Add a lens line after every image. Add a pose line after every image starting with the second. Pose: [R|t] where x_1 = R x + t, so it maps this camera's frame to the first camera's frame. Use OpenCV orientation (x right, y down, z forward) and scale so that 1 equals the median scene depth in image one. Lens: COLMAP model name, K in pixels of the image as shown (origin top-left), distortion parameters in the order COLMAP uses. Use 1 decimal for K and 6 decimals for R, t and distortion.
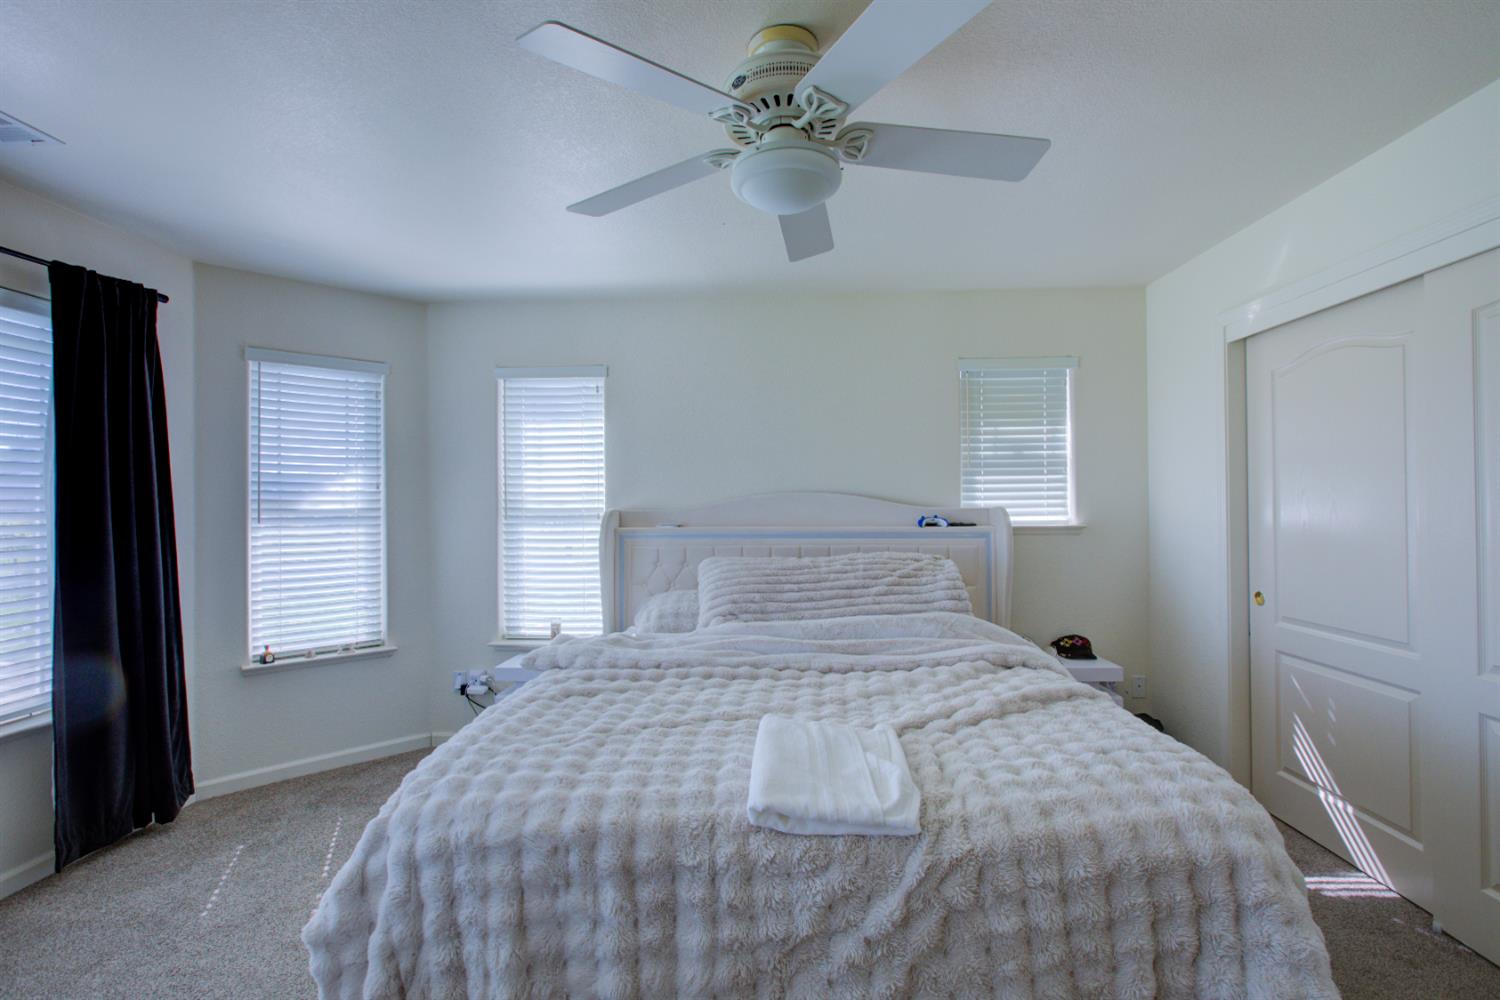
lens RADIAL K [[683.3, 0, 750.0], [0, 683.3, 500.0], [0, 0, 1]] dist [-0.011576, 0.004845]
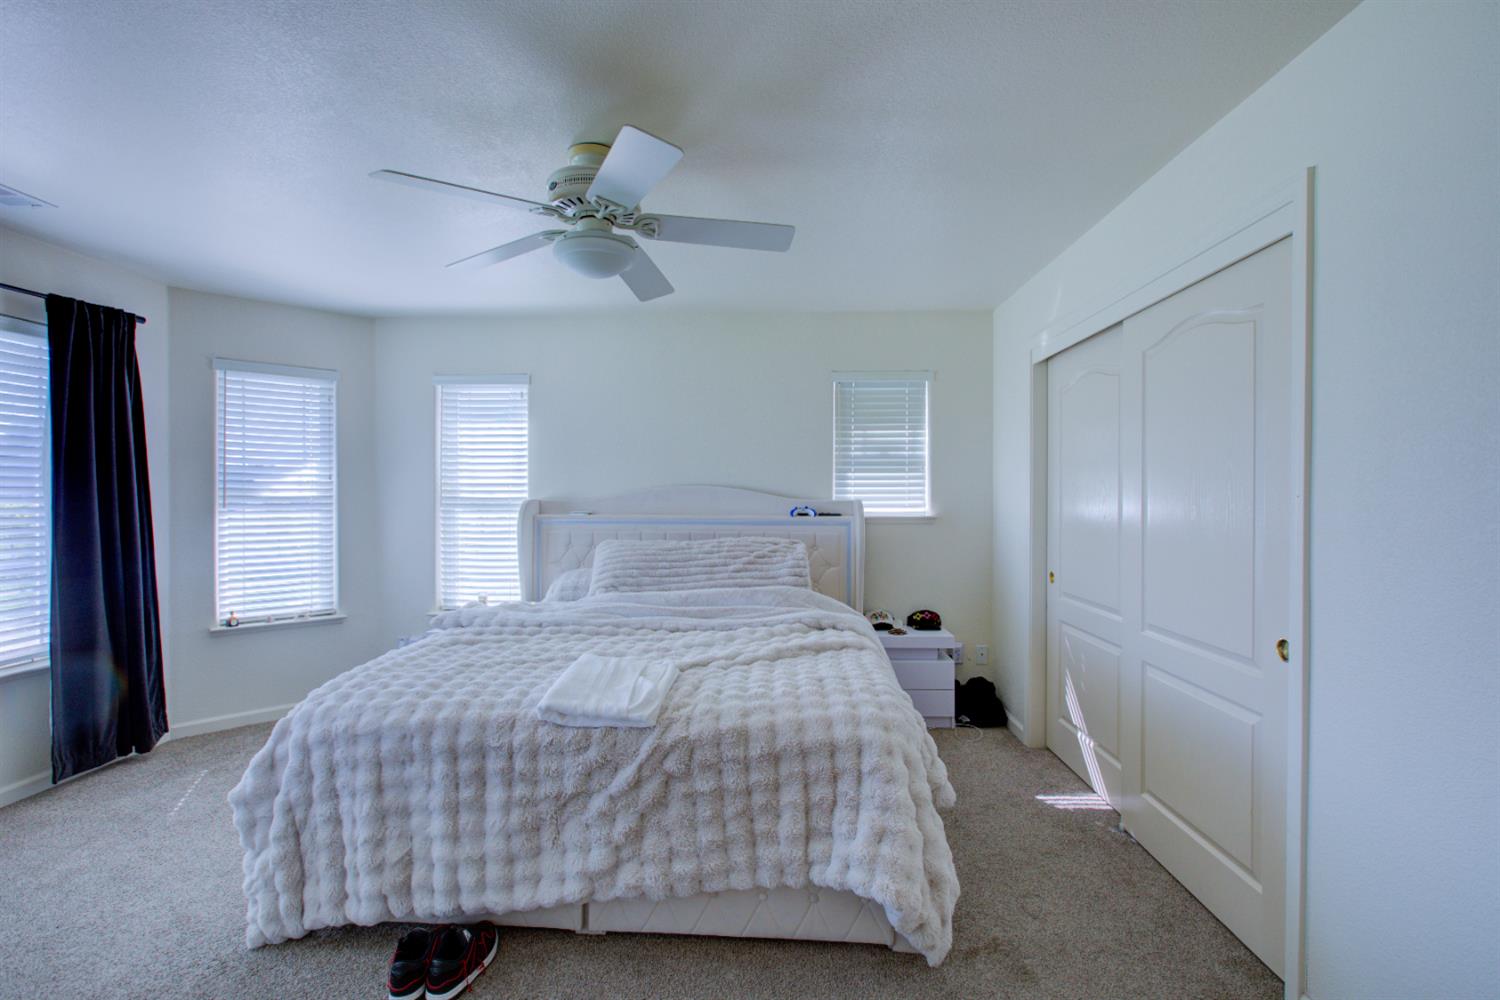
lens RADIAL K [[683.3, 0, 750.0], [0, 683.3, 500.0], [0, 0, 1]] dist [-0.011576, 0.004845]
pose [[0.999954, 0.008982, 0.003401, 0.239191], [-0.009027, 0.999870, 0.013346, -0.004654], [-0.003281, -0.013376, 0.999905, -0.235543]]
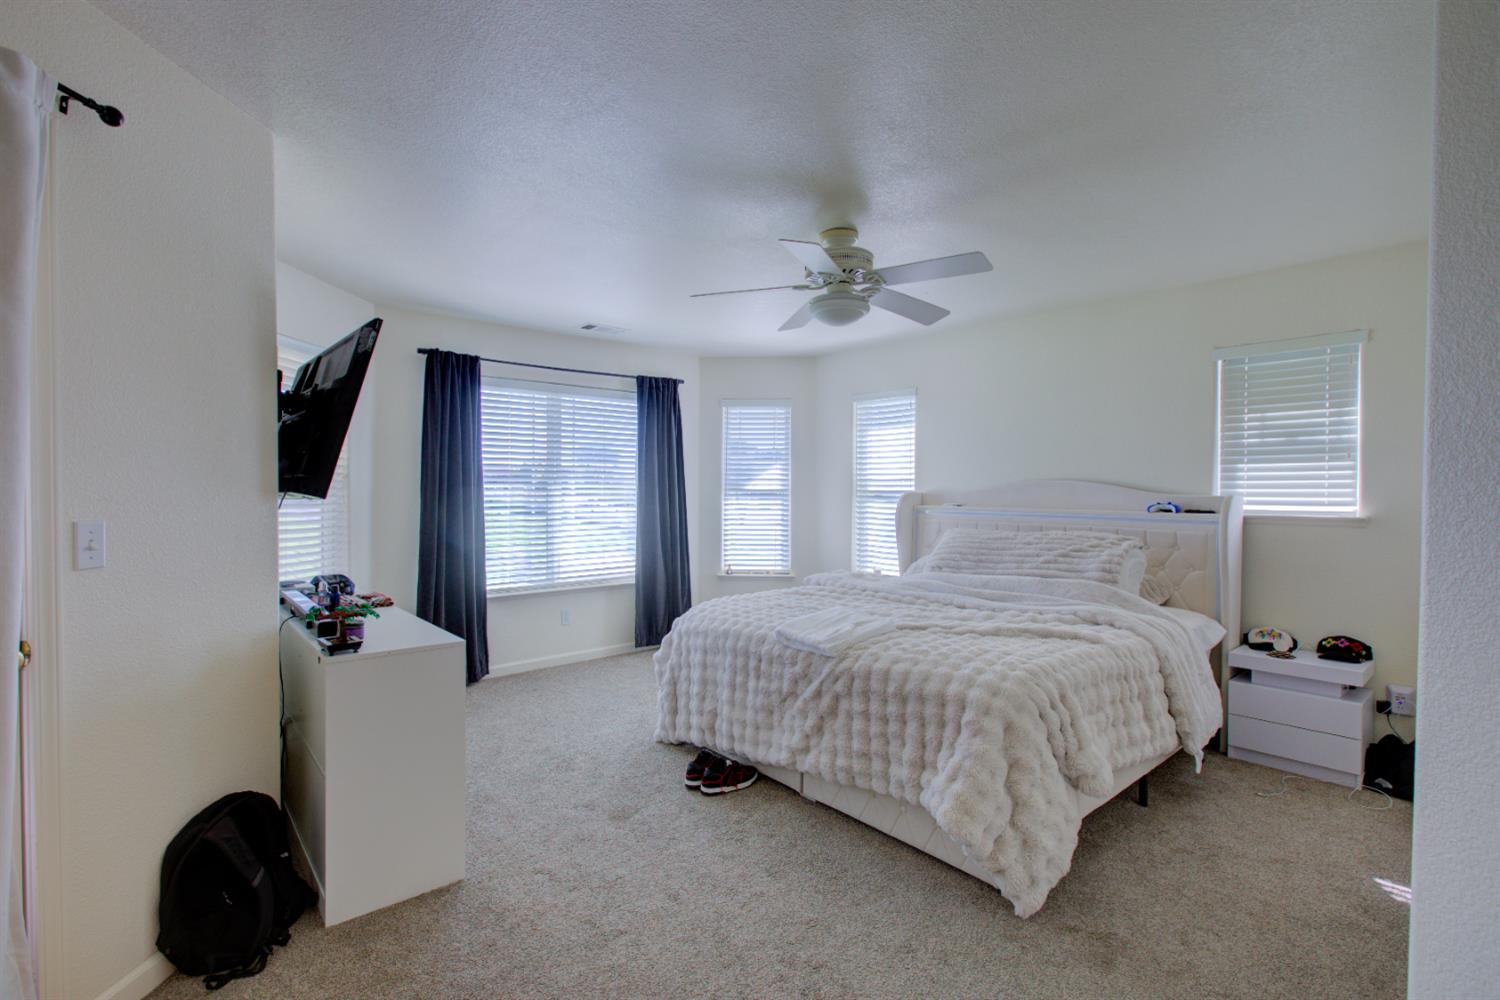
lens RADIAL K [[683.3, 0, 750.0], [0, 683.3, 500.0], [0, 0, 1]] dist [-0.011576, 0.004845]
pose [[0.702384, 0.023727, -0.711402, 0.793229], [-0.006022, 0.999607, 0.027394, -0.008208], [0.711773, -0.014957, 0.702251, -0.298195]]
